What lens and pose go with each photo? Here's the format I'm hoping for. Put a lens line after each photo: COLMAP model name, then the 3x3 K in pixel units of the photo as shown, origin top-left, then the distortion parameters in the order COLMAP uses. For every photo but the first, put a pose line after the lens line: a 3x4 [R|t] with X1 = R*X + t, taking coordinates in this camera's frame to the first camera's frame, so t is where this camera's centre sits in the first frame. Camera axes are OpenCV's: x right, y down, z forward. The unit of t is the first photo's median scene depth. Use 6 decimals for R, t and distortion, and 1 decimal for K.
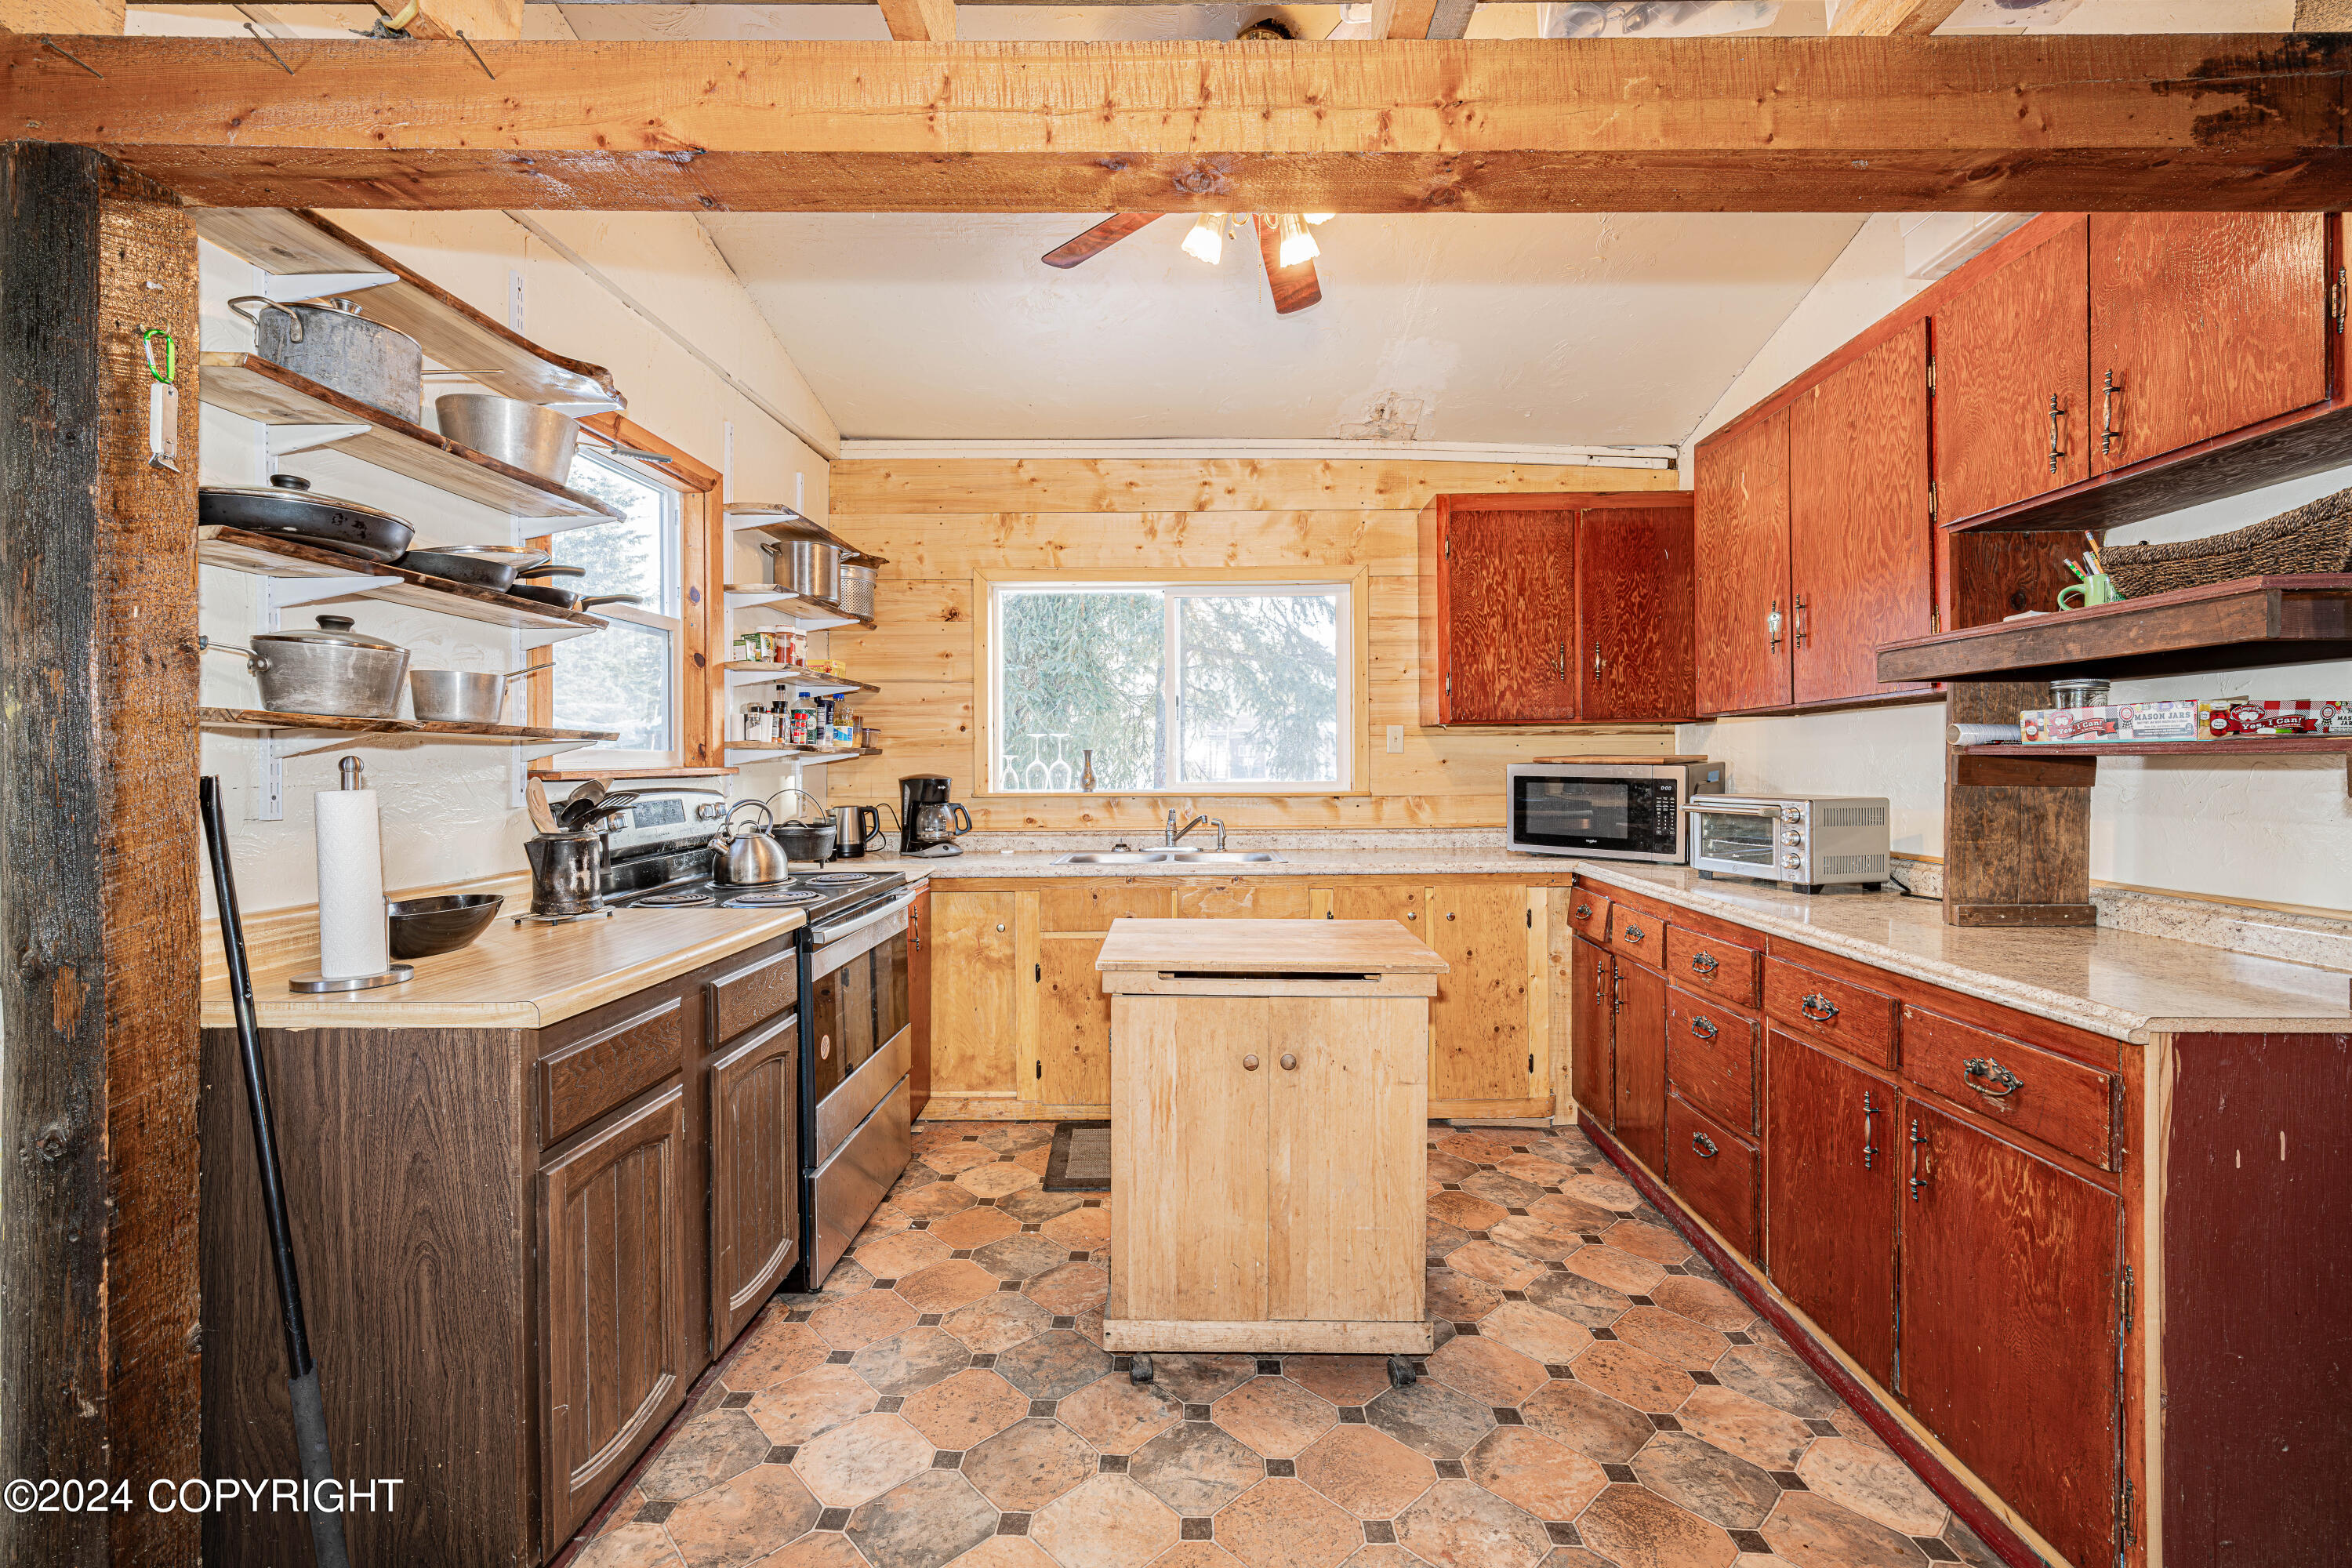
lens RADIAL K [[1003.7, 0, 1191.2], [0, 1003.7, 763.7], [0, 0, 1]] dist [0.000556, -0.000232]
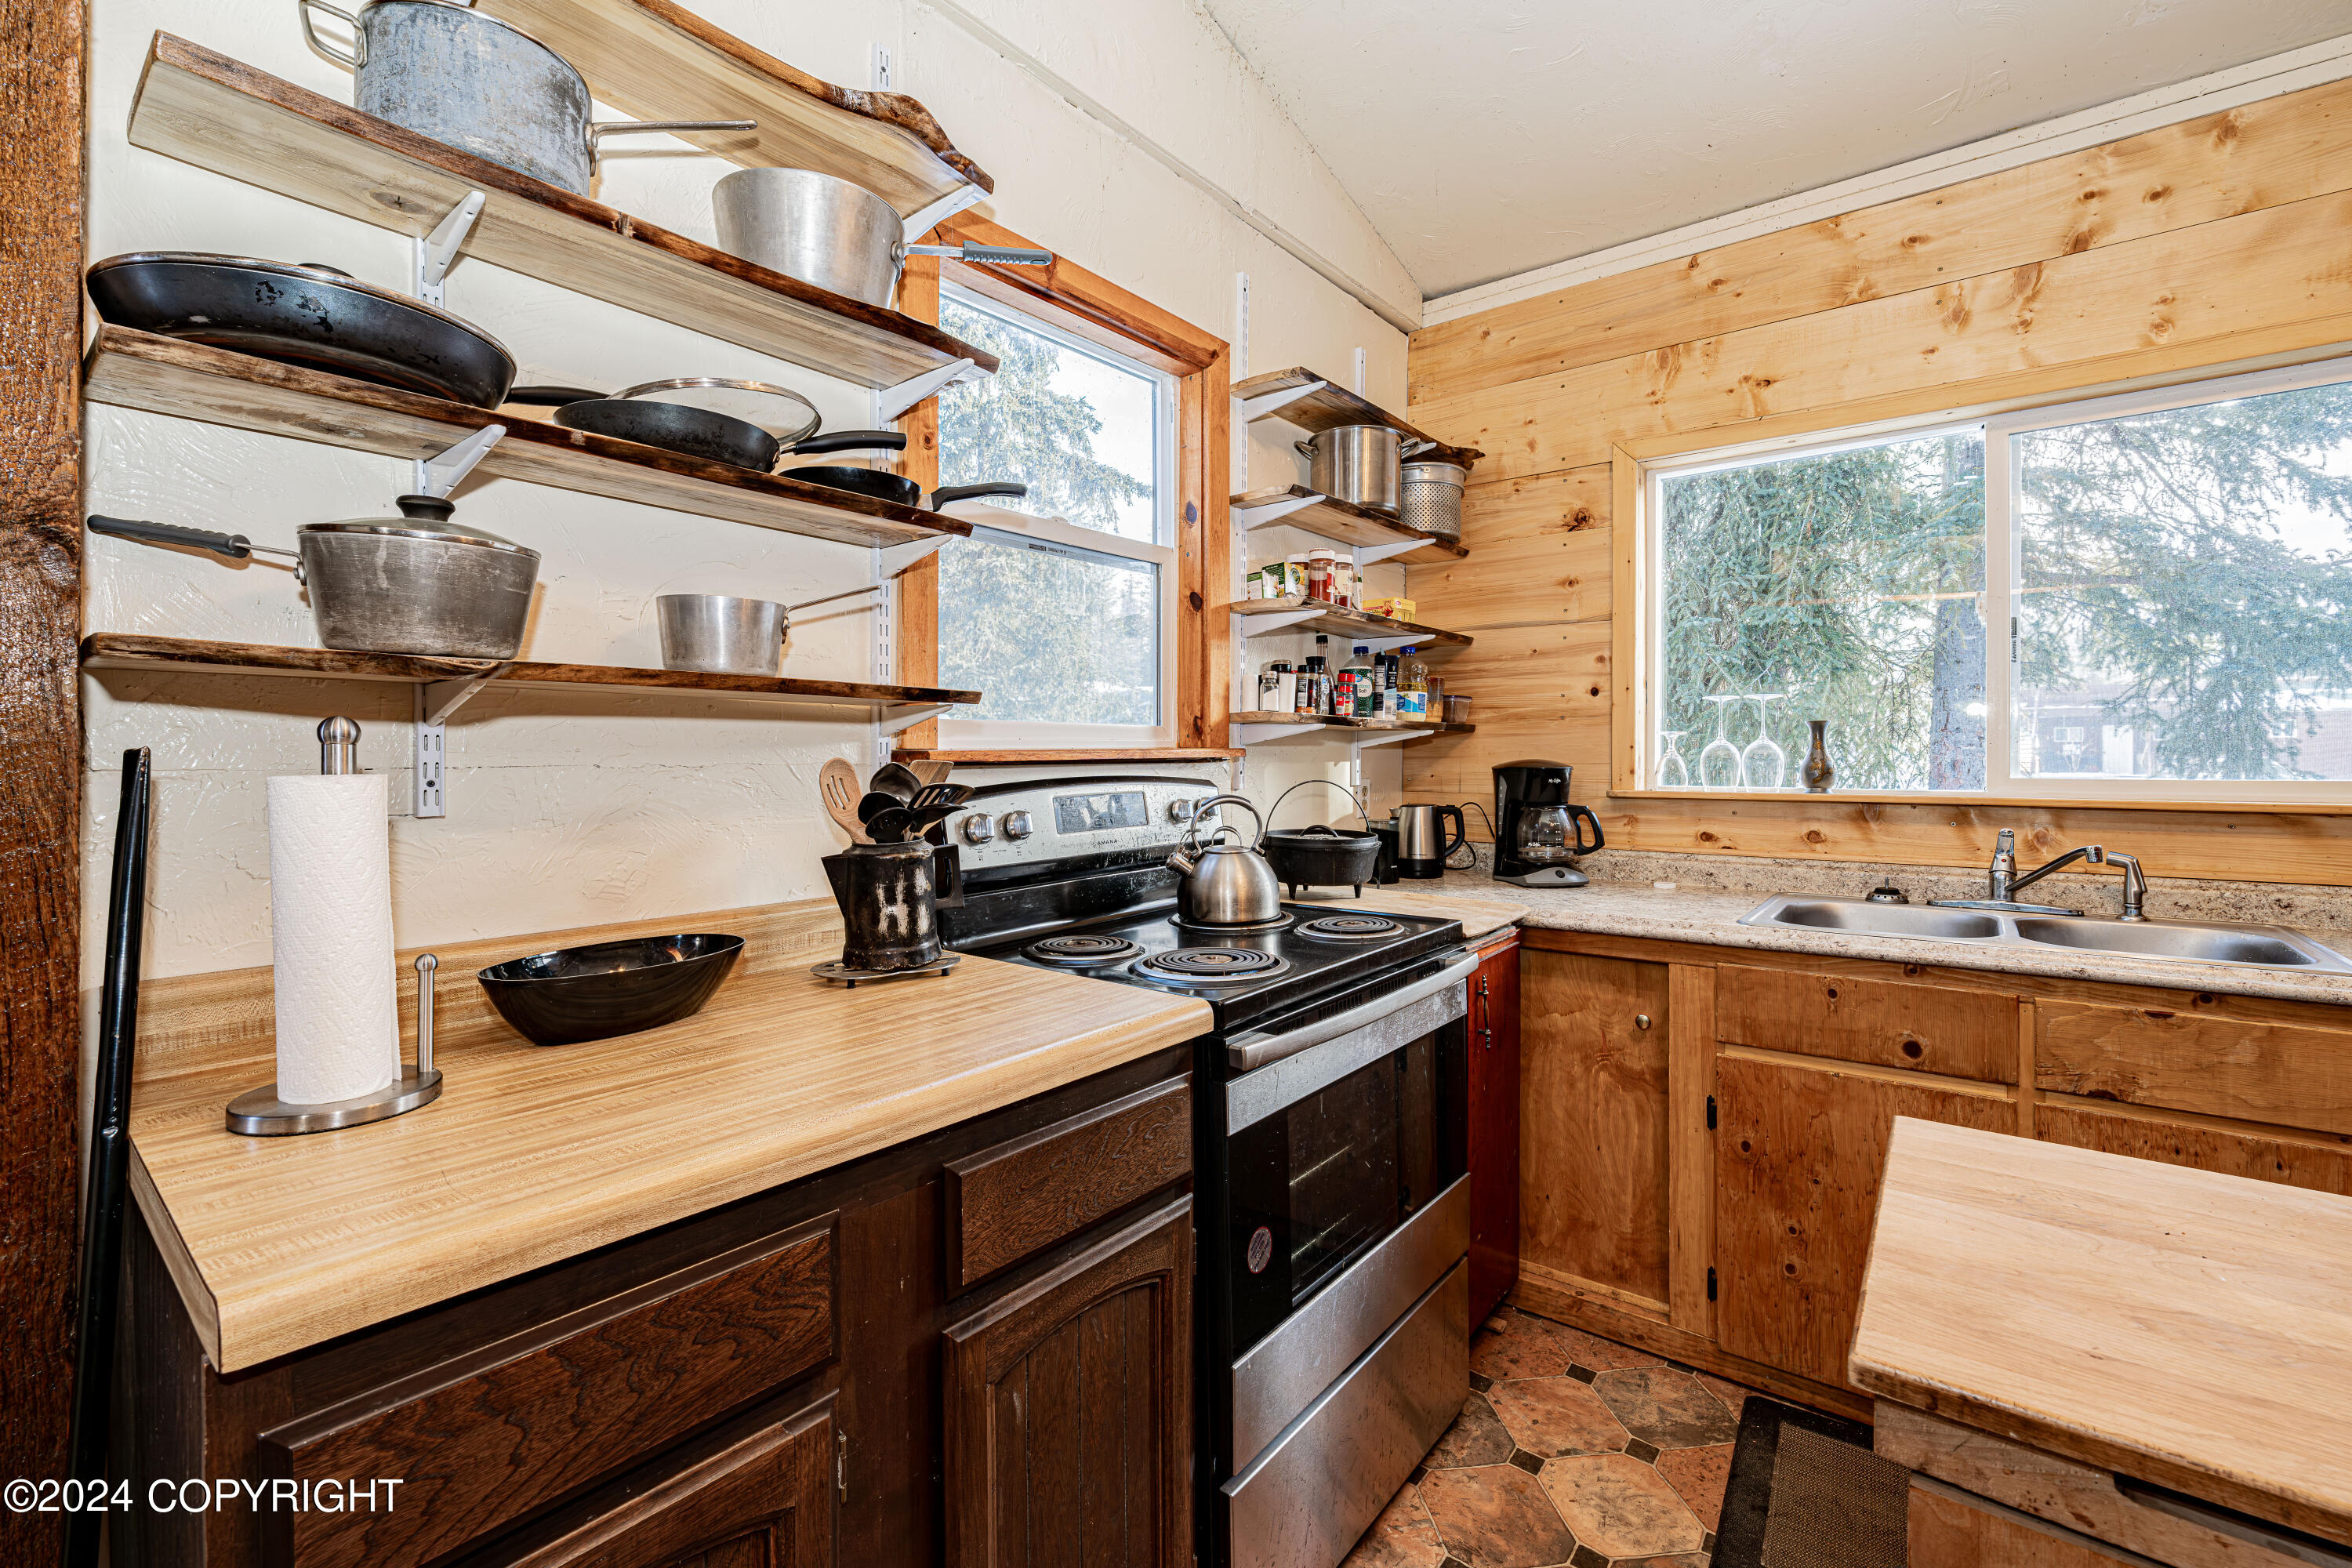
lens RADIAL K [[1003.7, 0, 1191.2], [0, 1003.7, 763.7], [0, 0, 1]] dist [0.000556, -0.000232]
pose [[0.791198, 0.007499, -0.611514, -0.040582], [-0.000620, 0.999934, 0.011460, 0.005714], [0.611559, -0.008688, 0.791151, 0.376141]]
